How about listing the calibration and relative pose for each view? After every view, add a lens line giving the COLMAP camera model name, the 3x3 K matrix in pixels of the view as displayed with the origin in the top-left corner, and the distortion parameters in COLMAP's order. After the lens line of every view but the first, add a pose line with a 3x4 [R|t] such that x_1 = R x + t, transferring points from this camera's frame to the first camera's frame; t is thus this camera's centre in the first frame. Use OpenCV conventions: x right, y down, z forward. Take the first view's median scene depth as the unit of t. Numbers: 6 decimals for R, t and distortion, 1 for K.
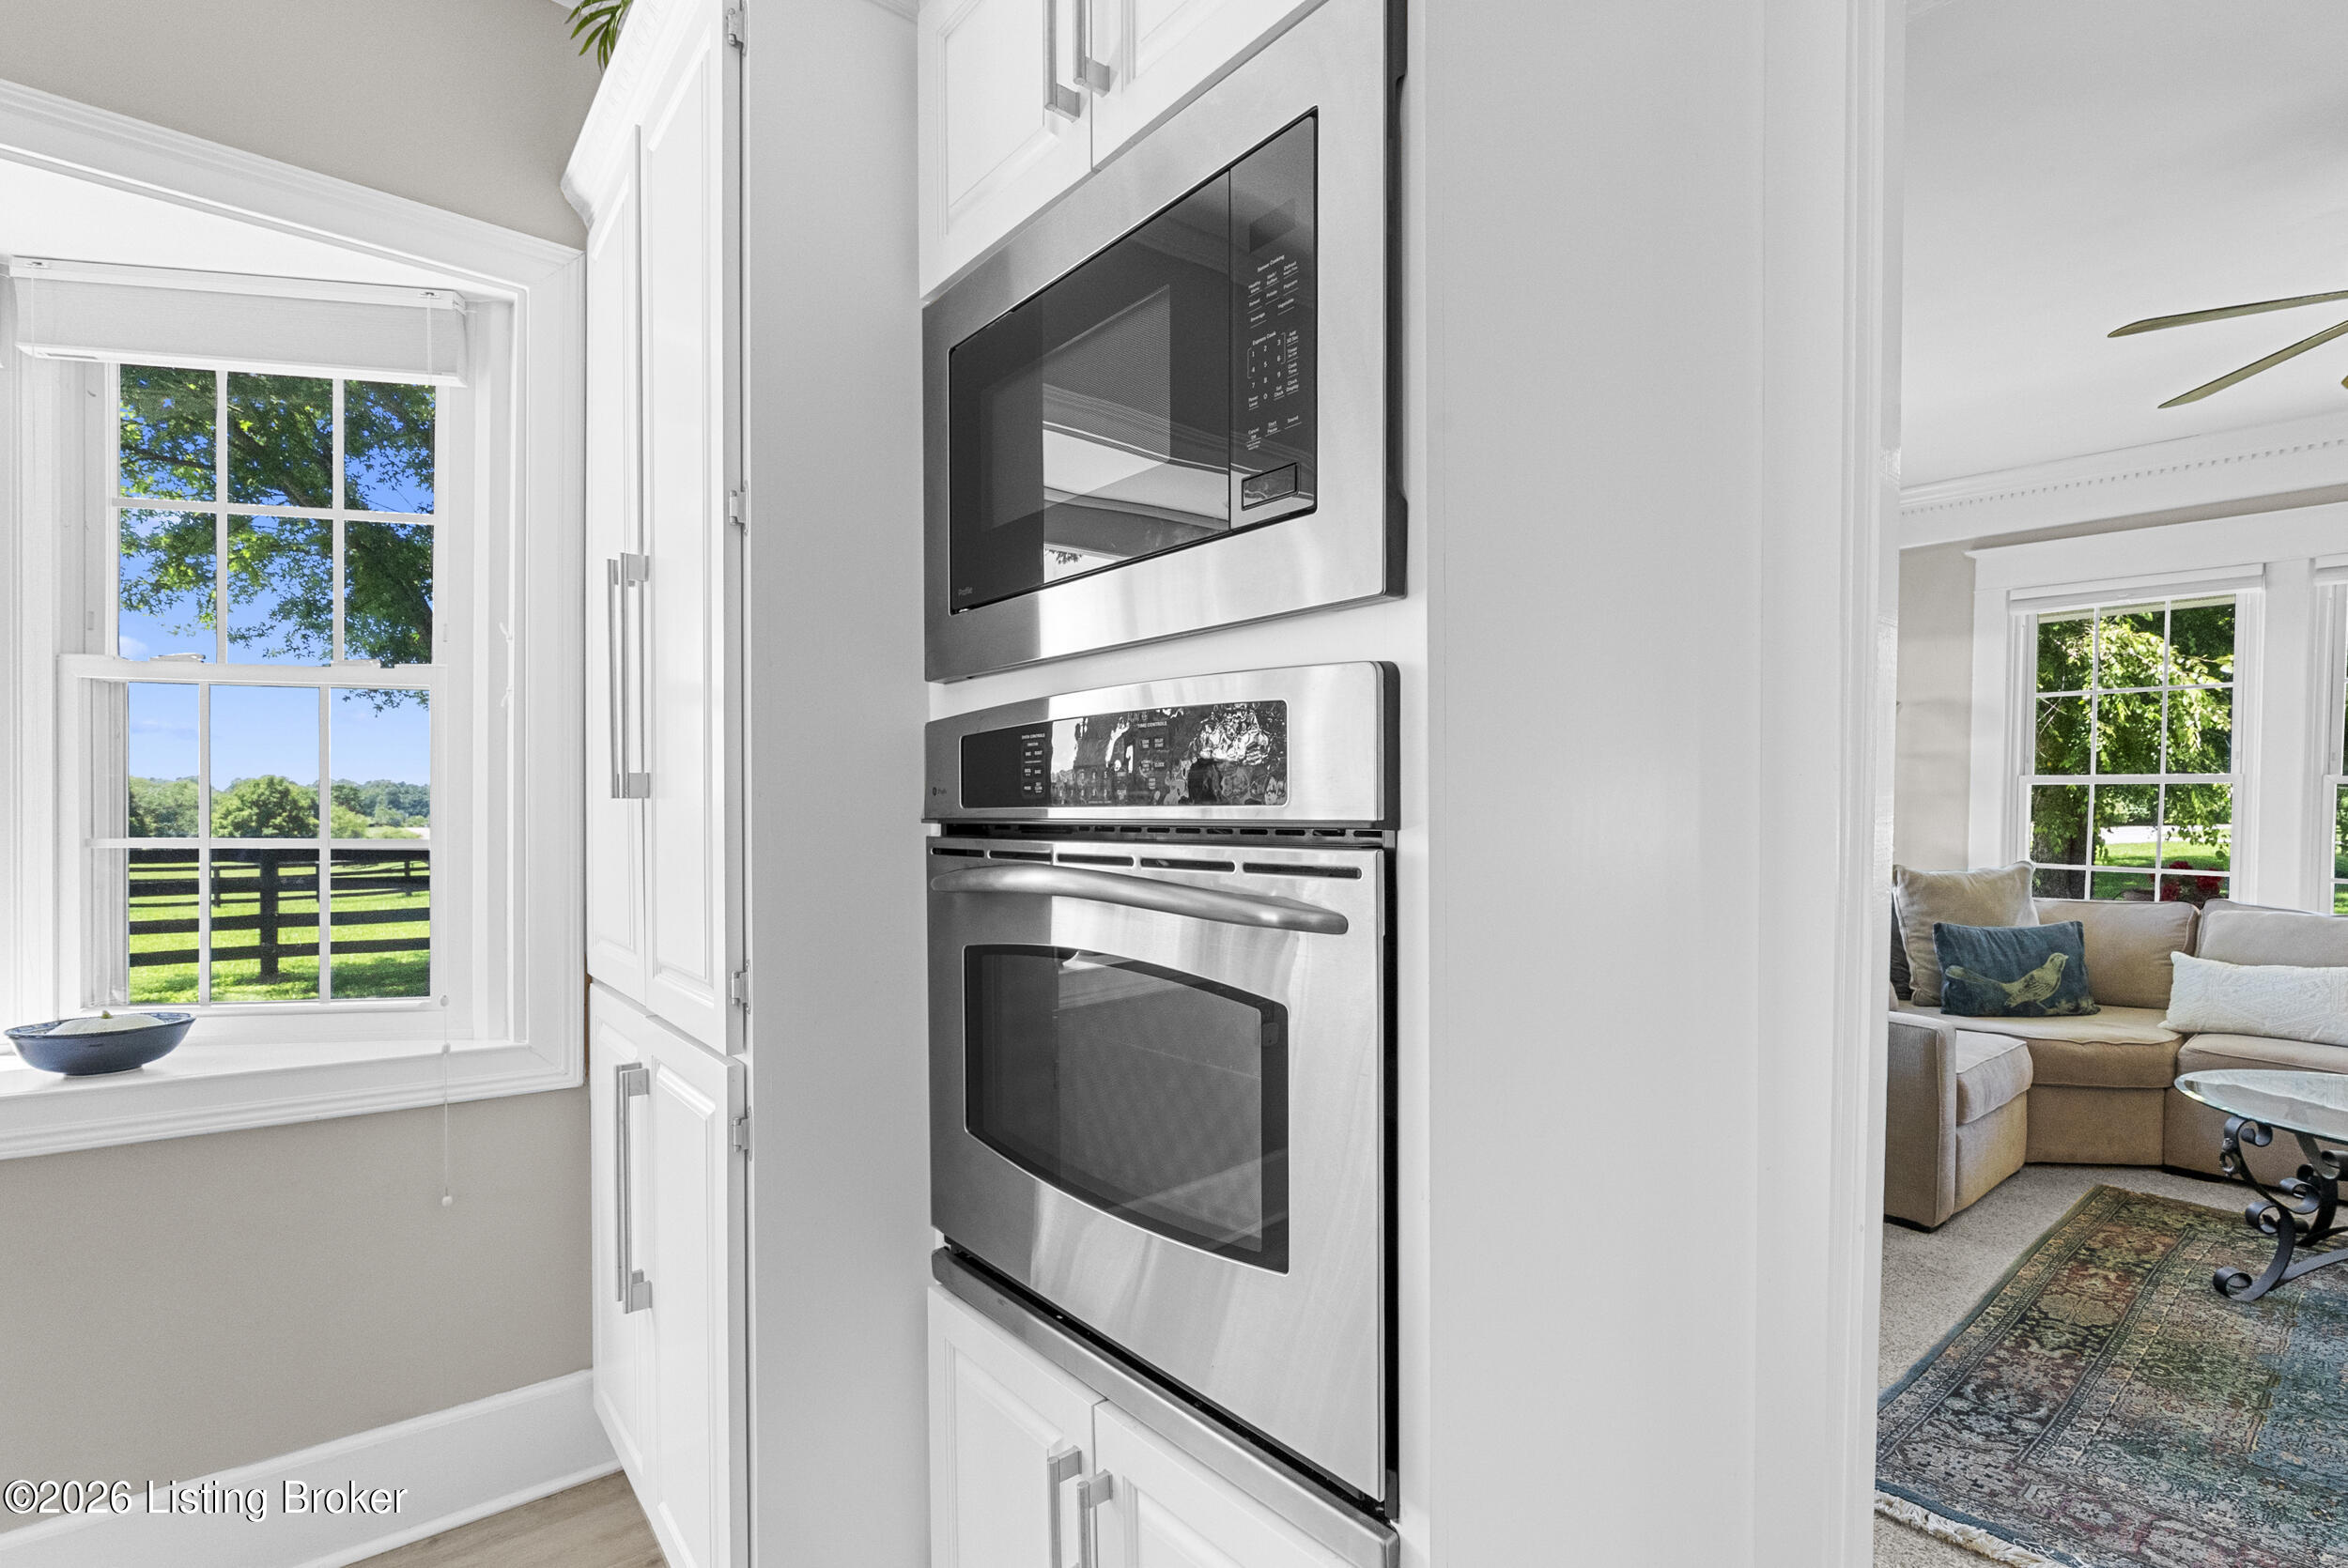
lens RADIAL K [[1083.8, 0, 1181.3], [0, 1083.8, 785.7], [0, 0, 1]] dist [-0.002332, 0.000684]
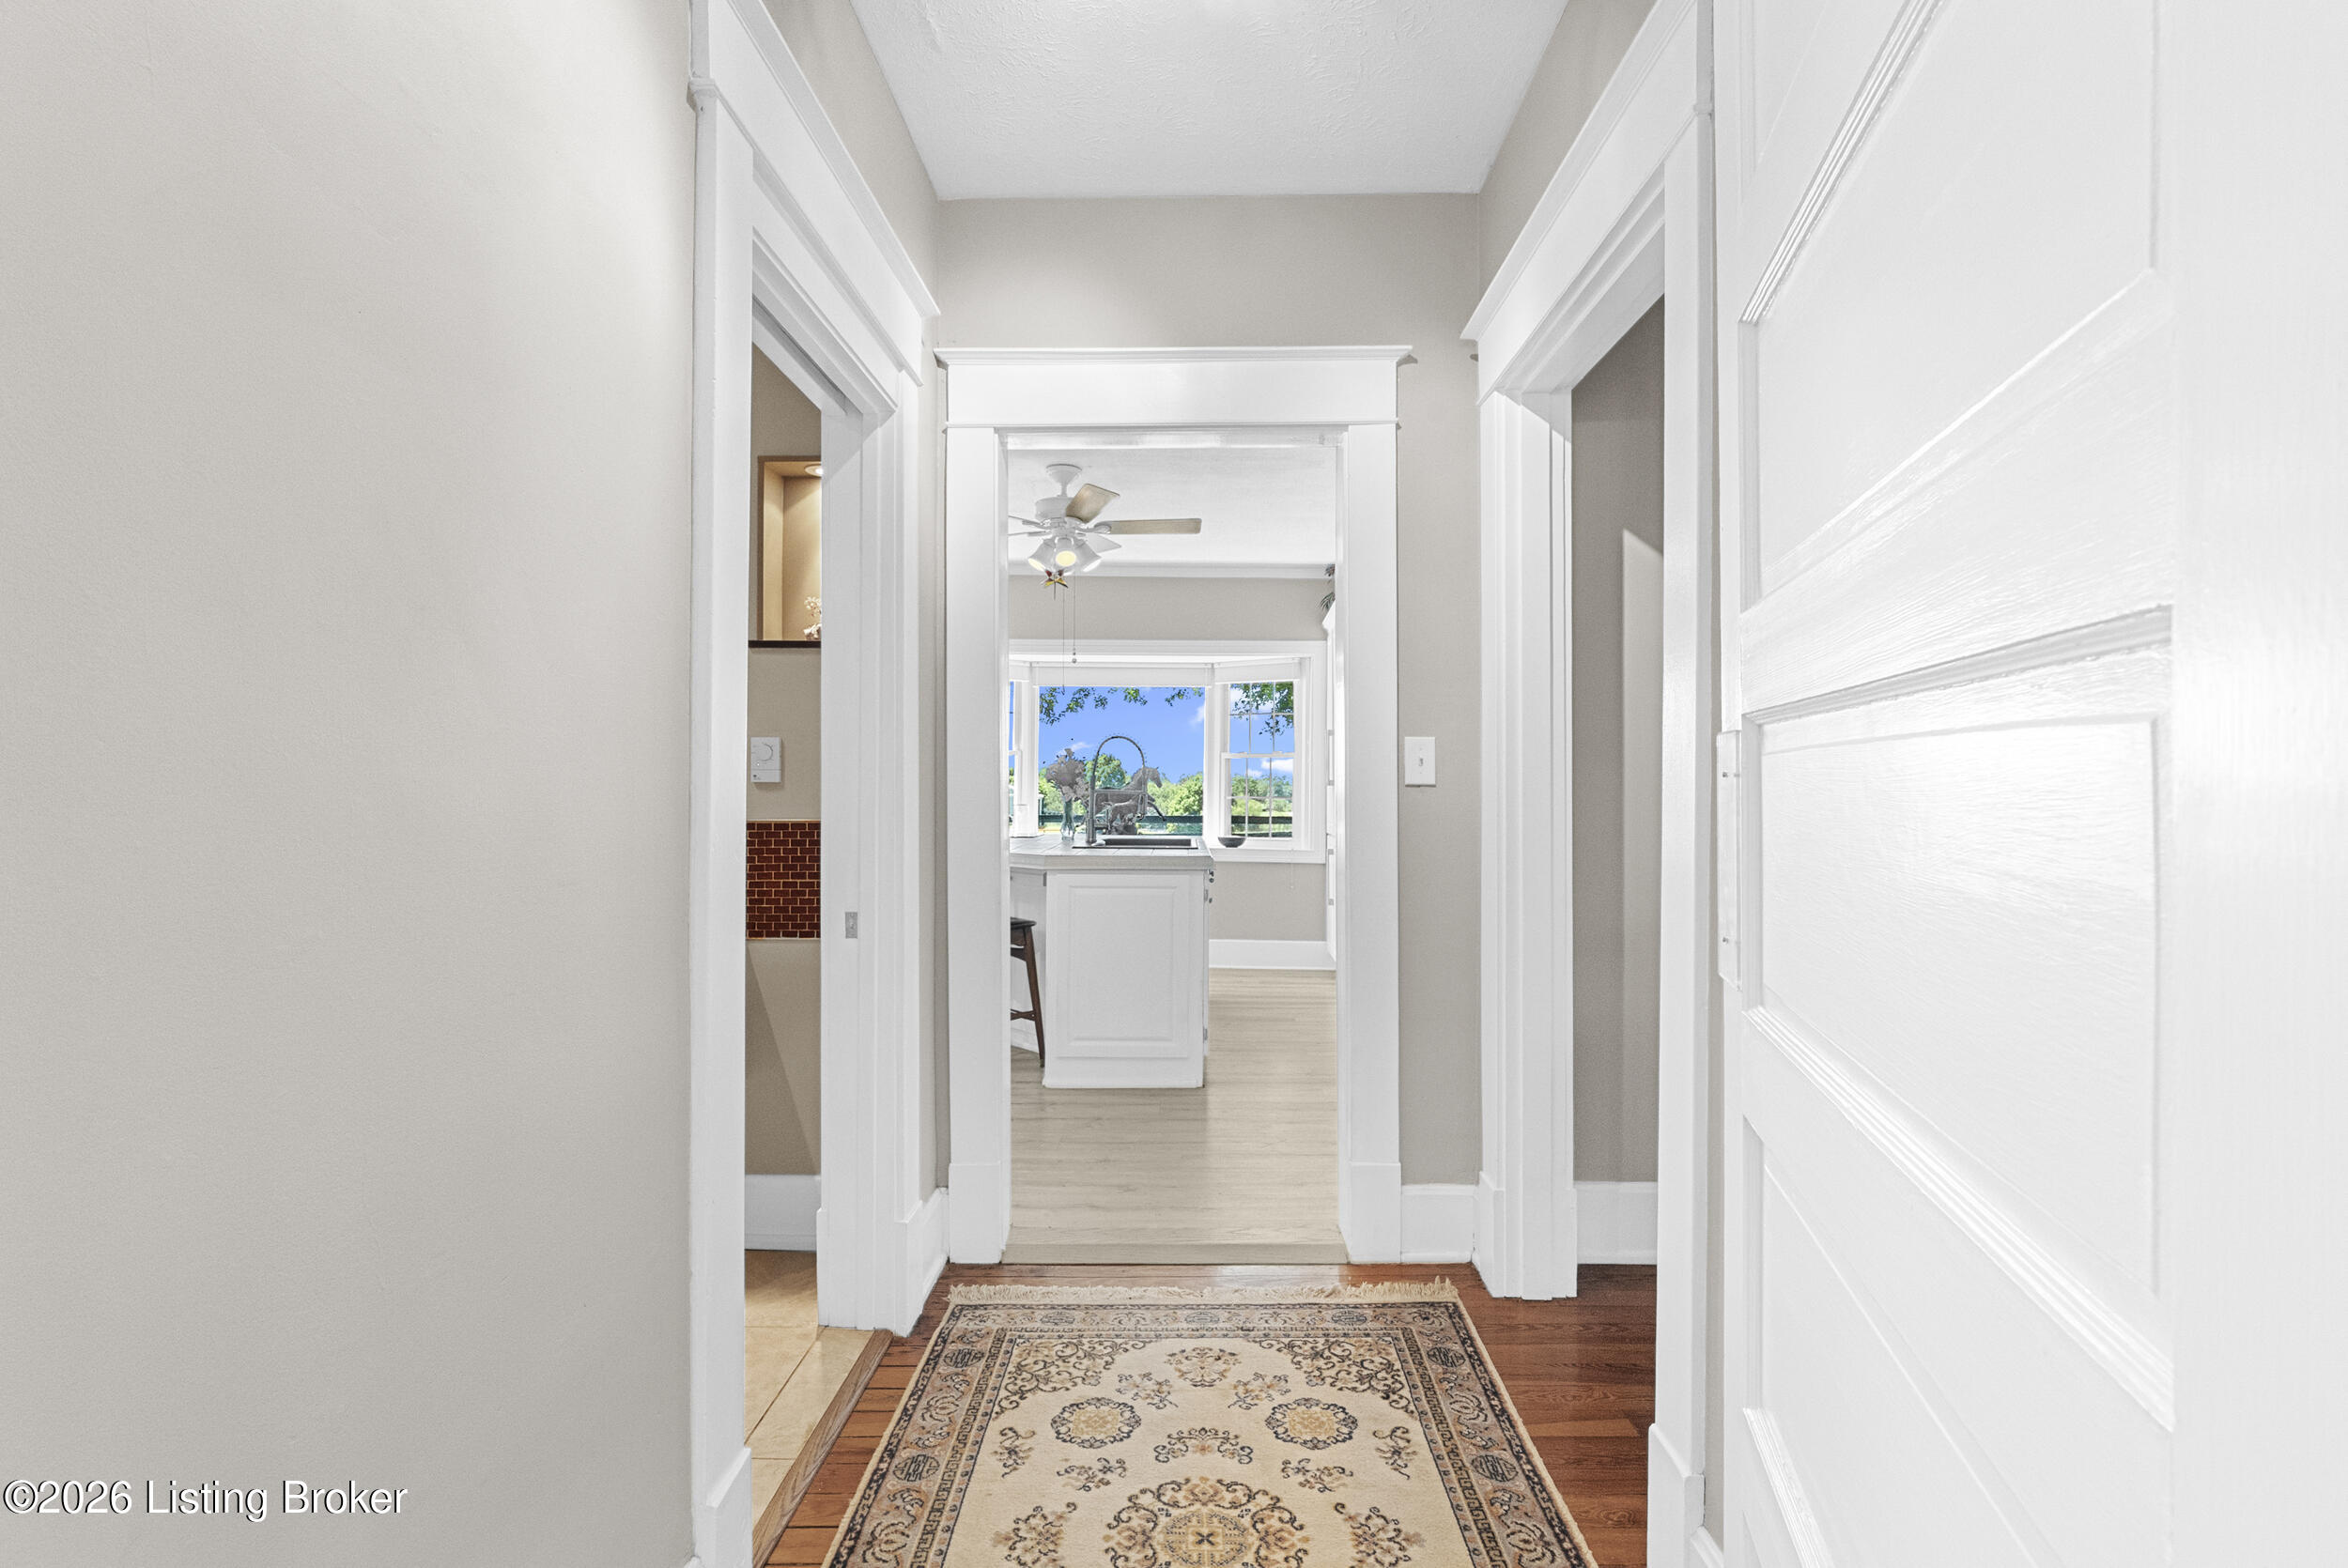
lens RADIAL K [[1083.8, 0, 1181.3], [0, 1083.8, 785.7], [0, 0, 1]] dist [-0.002332, 0.000684]
pose [[0.753787, 0.002414, -0.657114, 1.569034], [0.001360, 0.999985, 0.005234, -0.007873], [0.657117, -0.004839, 0.753773, -2.213325]]
